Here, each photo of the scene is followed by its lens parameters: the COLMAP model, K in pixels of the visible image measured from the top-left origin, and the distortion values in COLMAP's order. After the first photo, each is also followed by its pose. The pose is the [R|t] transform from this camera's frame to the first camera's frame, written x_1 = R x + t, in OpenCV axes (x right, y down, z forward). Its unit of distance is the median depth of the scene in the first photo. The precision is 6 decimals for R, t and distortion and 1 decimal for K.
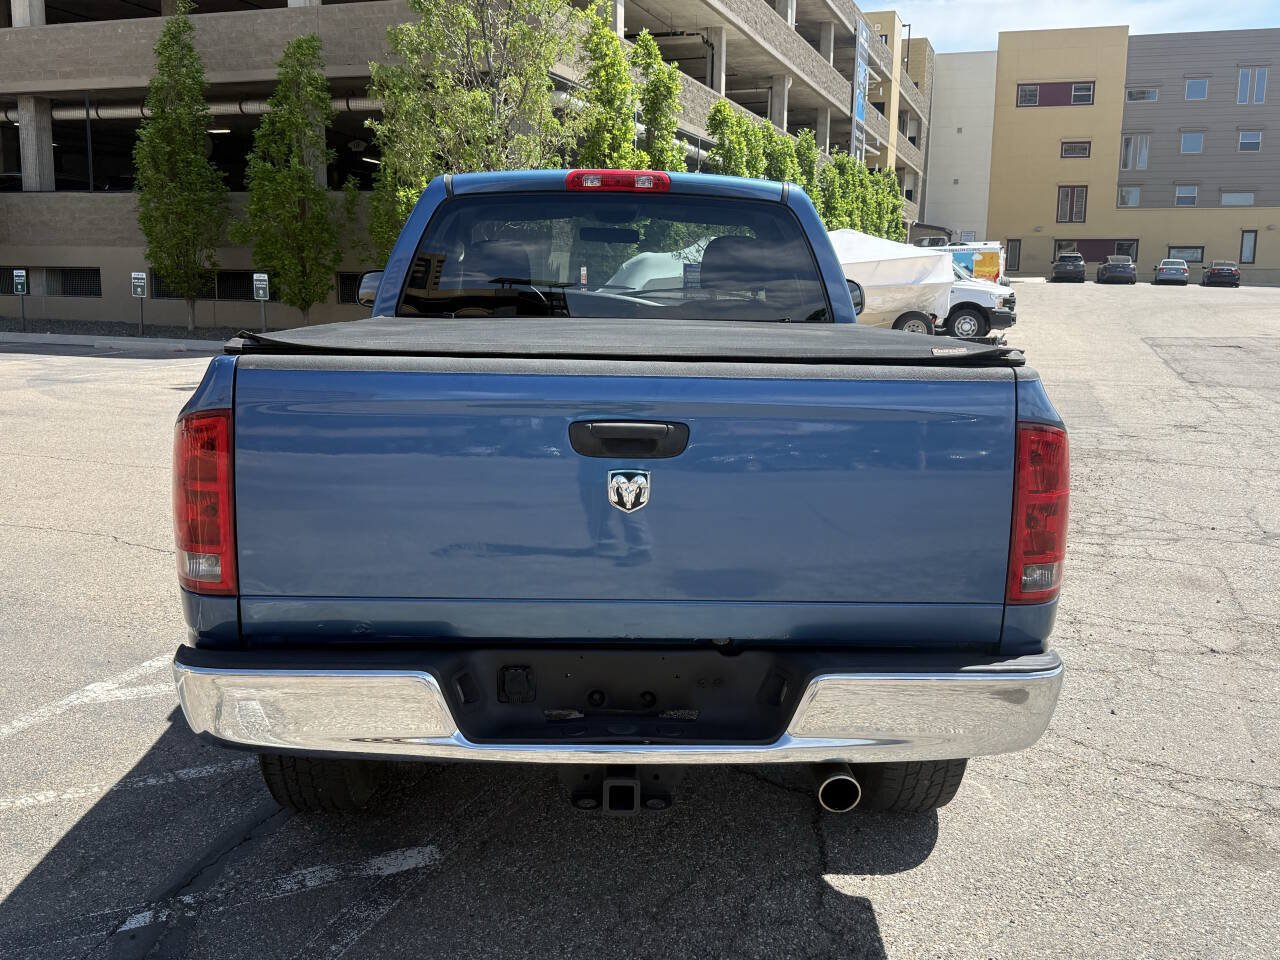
lens RADIAL K [[1256.4, 0, 650.5], [0, 1256.4, 485.0], [0, 0, 1]] dist [0.008916, 0.000000]
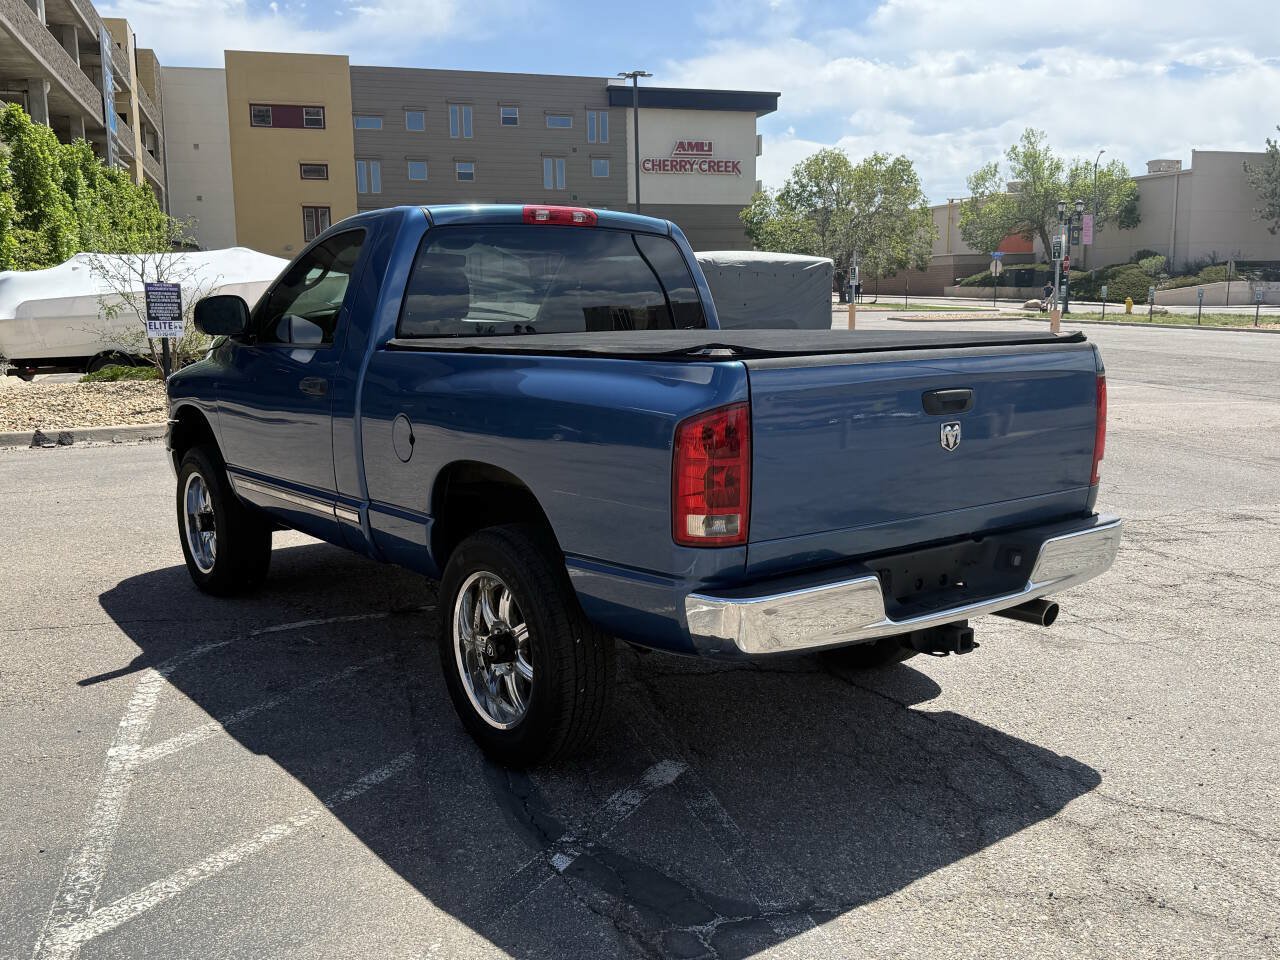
lens RADIAL K [[1256.4, 0, 670.5], [0, 1256.4, 491.5], [0, 0, 1]] dist [0.008916, 0.000000]
pose [[0.790239, -0.114995, 0.601913, -0.156559], [0.119095, 0.992327, 0.033226, -0.002558], [-0.601115, 0.045428, 0.797870, 0.000669]]
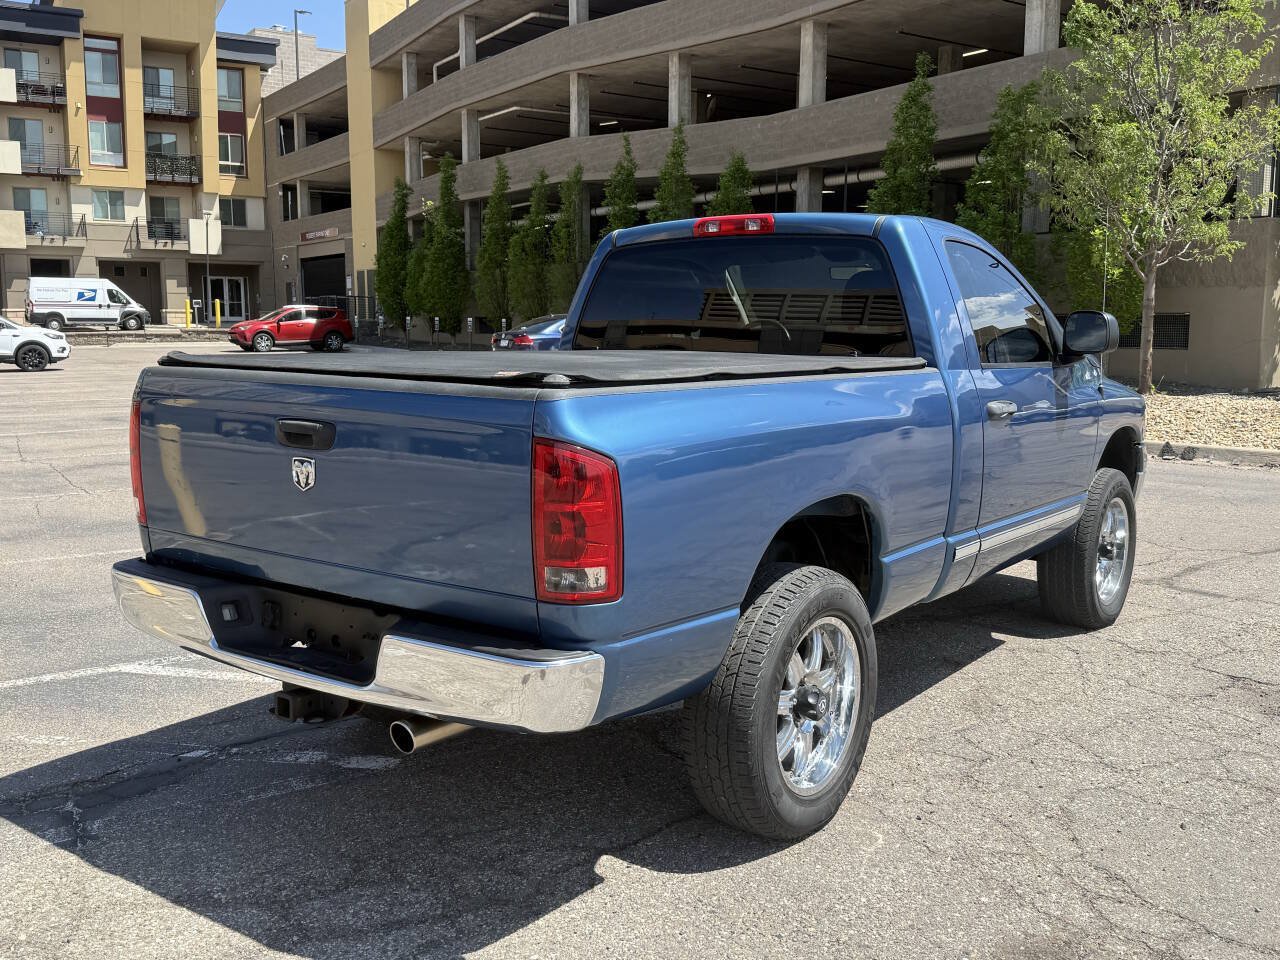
lens RADIAL K [[1256.4, 0, 632.2], [0, 1256.4, 518.8], [0, 0, 1]] dist [0.008916, 0.000000]
pose [[0.770799, 0.084627, -0.631432, 0.141843], [-0.090746, 0.995616, 0.022660, -0.001329], [0.630582, 0.039833, 0.775100, 0.026293]]
